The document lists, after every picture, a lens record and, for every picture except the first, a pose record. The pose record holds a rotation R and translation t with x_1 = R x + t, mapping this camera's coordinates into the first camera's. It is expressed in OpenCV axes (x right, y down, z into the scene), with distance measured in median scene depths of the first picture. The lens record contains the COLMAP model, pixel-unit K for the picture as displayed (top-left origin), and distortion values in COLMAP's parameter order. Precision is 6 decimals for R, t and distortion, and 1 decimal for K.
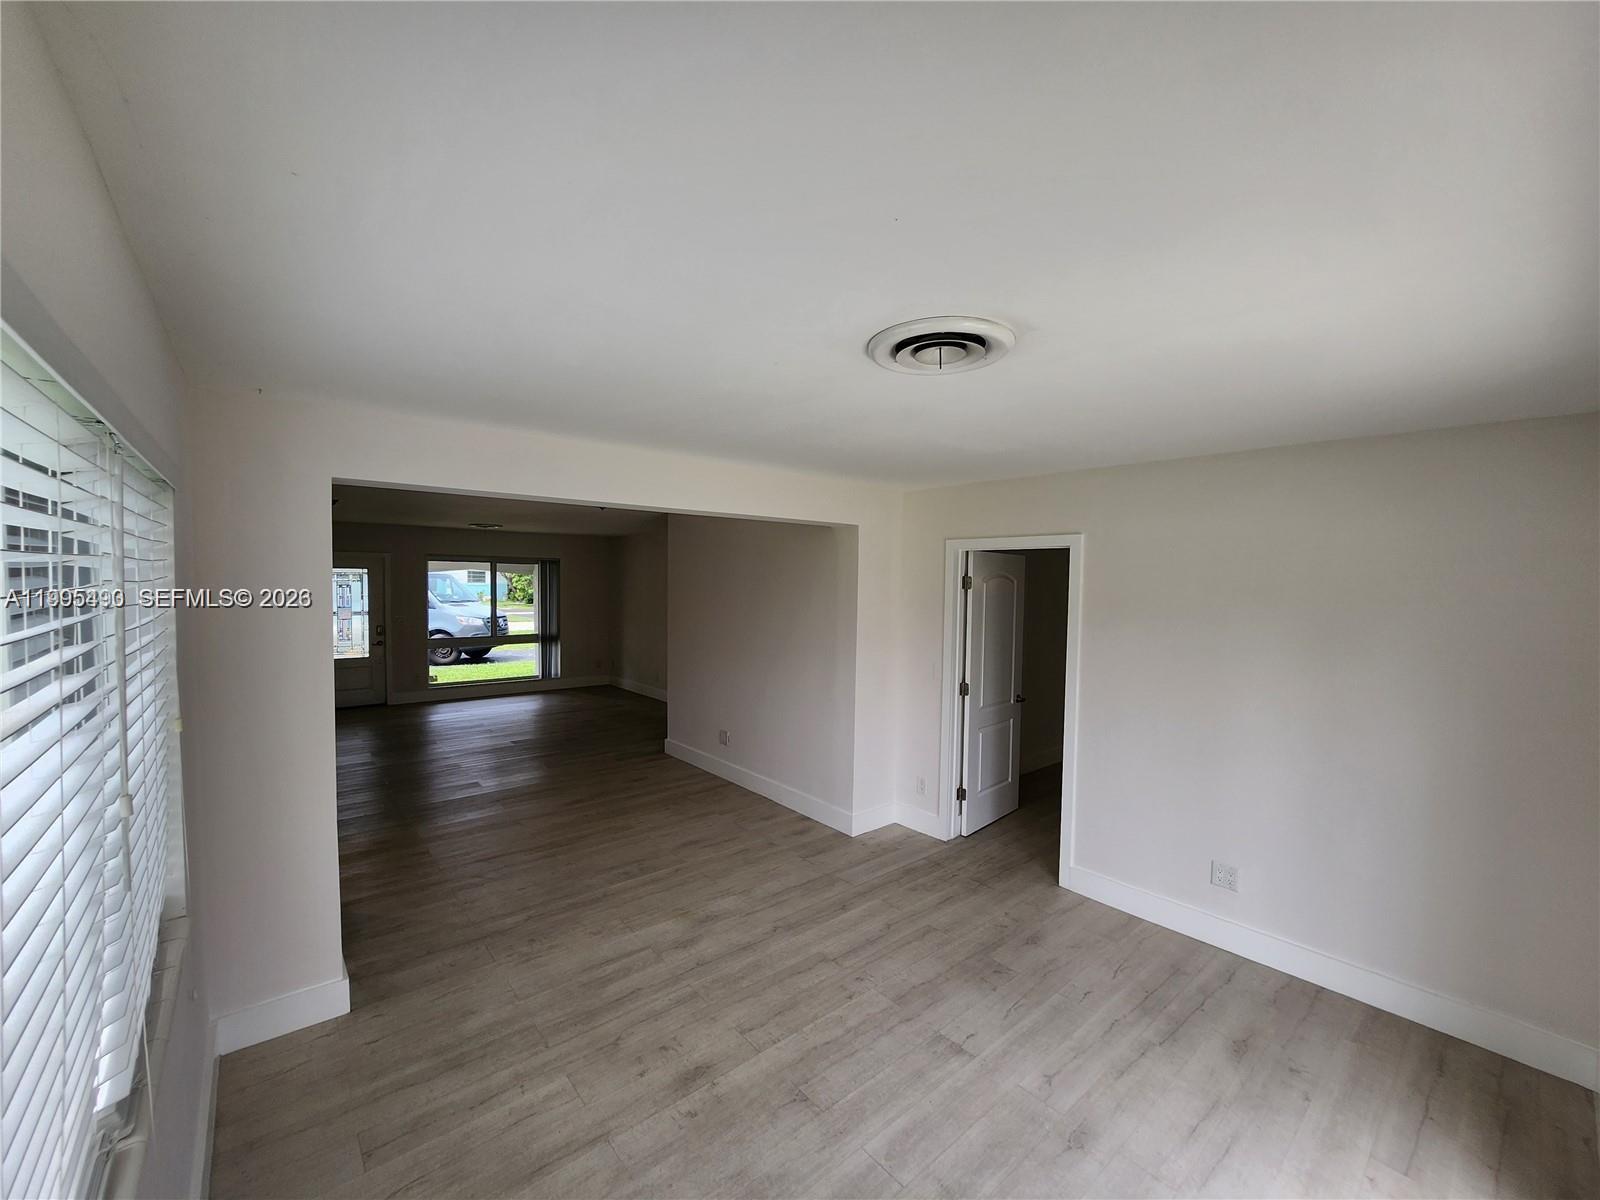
lens RADIAL K [[636.2, 0, 806.4], [0, 636.2, 604.9], [0, 0, 1]] dist [-0.026950, 0.000216]
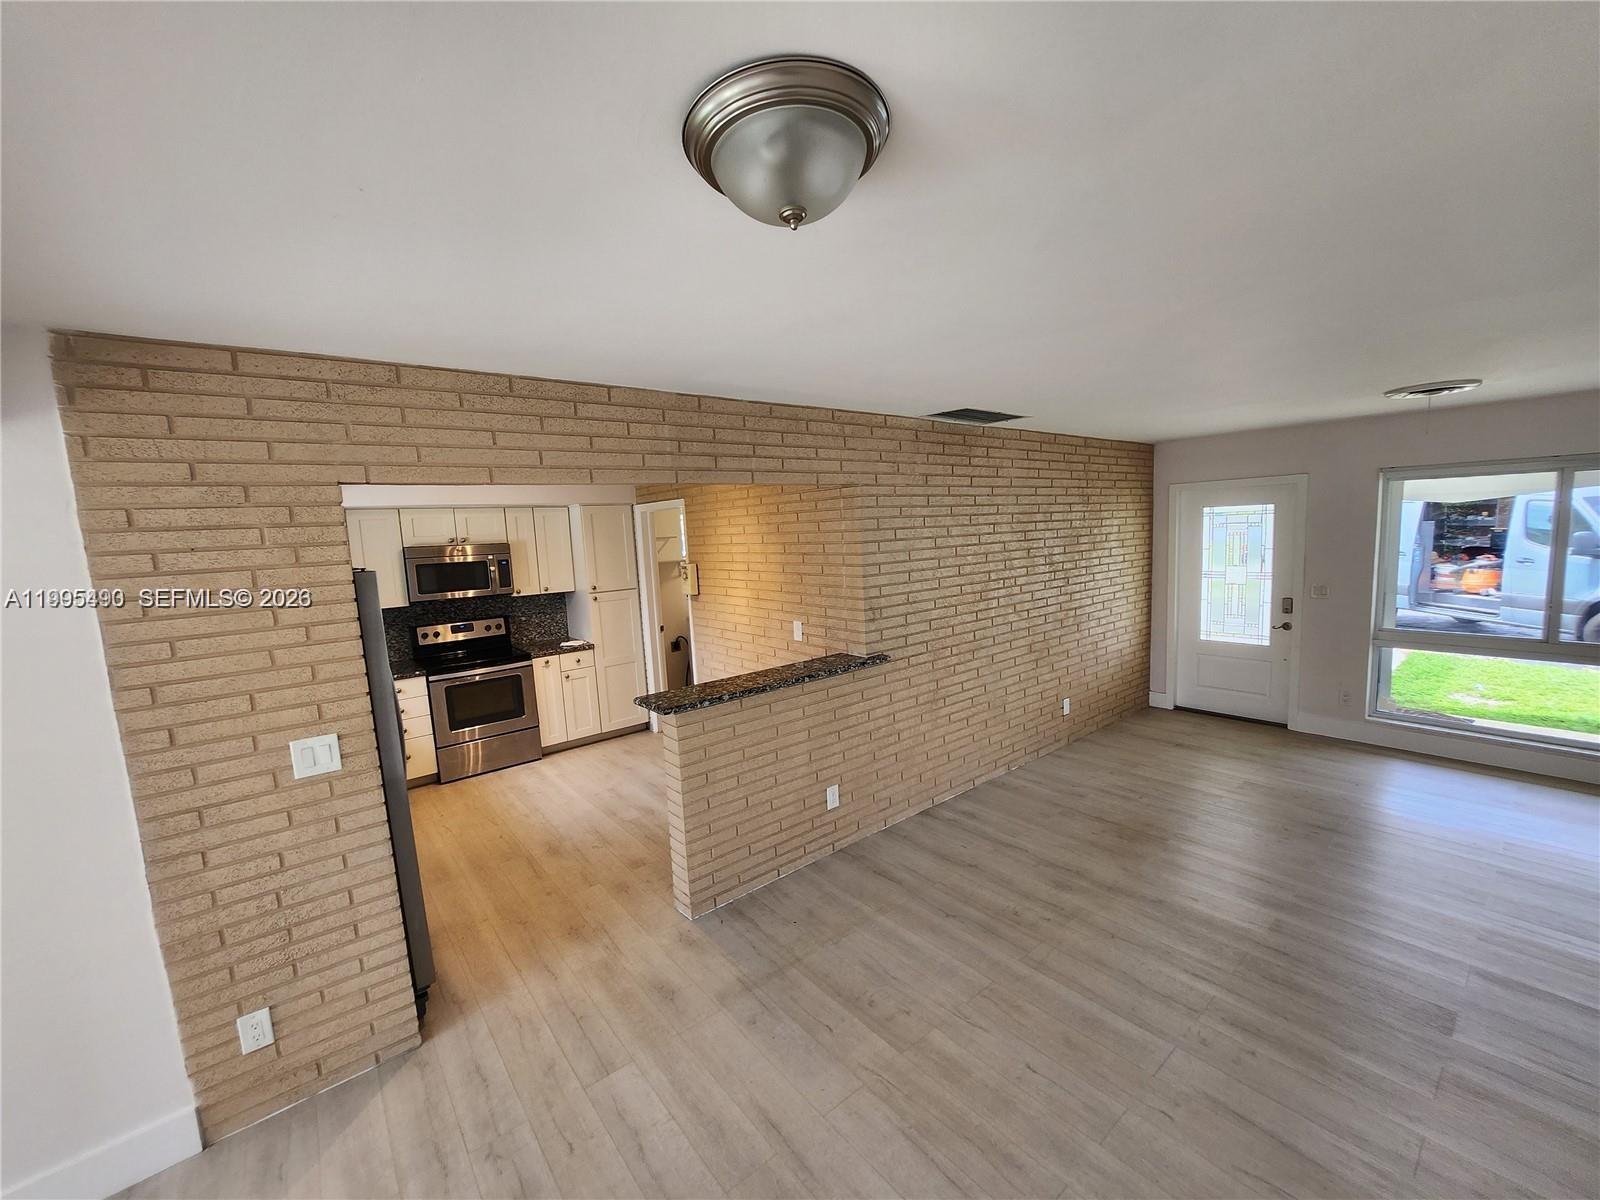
lens RADIAL K [[636.2, 0, 806.4], [0, 636.2, 604.9], [0, 0, 1]] dist [-0.026950, 0.000216]
pose [[-0.022103, 0.104519, -0.994277, -0.069178], [0.001531, 0.994523, 0.104511, -0.023437], [0.999755, 0.000788, -0.022142, 0.551747]]
